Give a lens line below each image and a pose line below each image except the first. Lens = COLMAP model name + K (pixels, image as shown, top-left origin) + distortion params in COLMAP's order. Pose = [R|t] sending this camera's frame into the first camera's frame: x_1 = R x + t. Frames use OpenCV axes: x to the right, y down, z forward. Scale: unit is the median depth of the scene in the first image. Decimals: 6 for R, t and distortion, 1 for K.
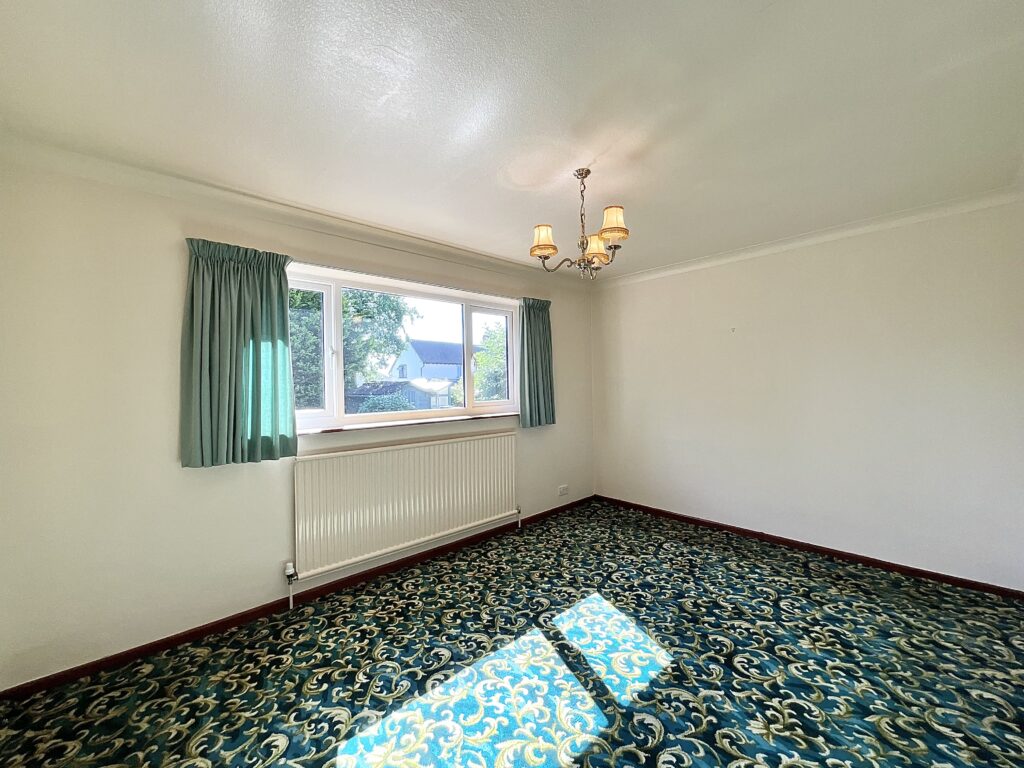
lens RADIAL K [[417.6, 0, 511.2], [0, 417.6, 382.1], [0, 0, 1]] dist [0.001376, 0.000537]
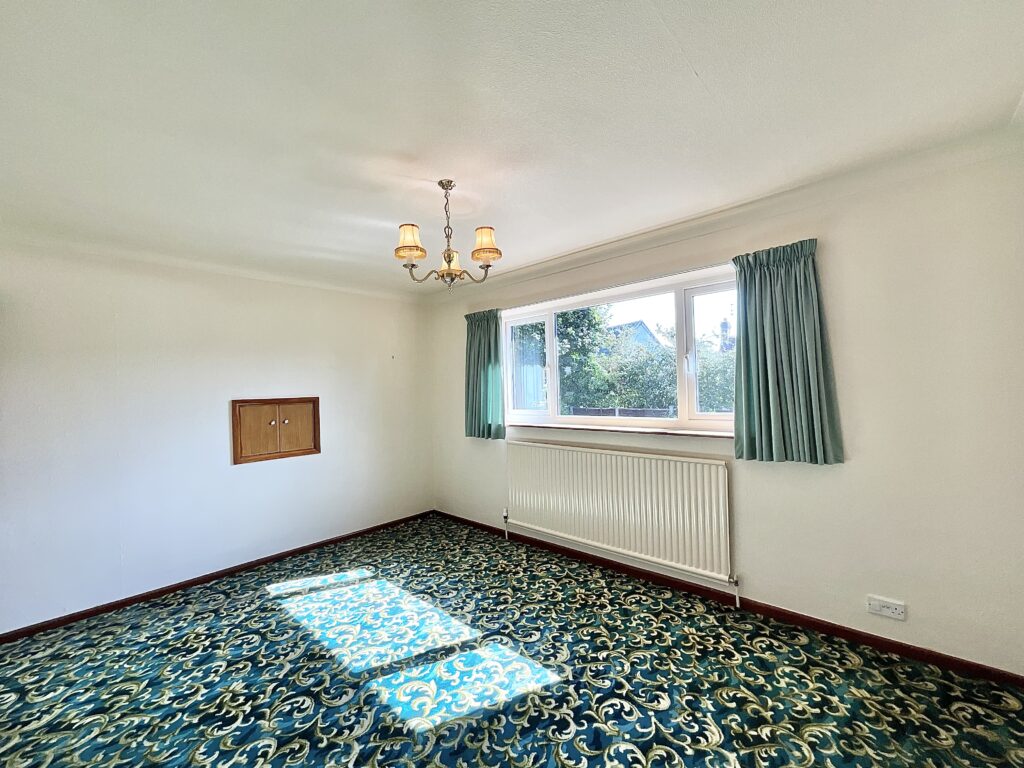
lens RADIAL K [[428.4, 0, 495.3], [0, 428.4, 392.1], [0, 0, 1]] dist [0.056177, -0.015124]
pose [[0.026589, 0.016185, -0.999515, 1.293660], [0.045987, 0.998791, 0.017397, -0.020183], [0.998588, -0.046428, 0.025812, 1.202952]]
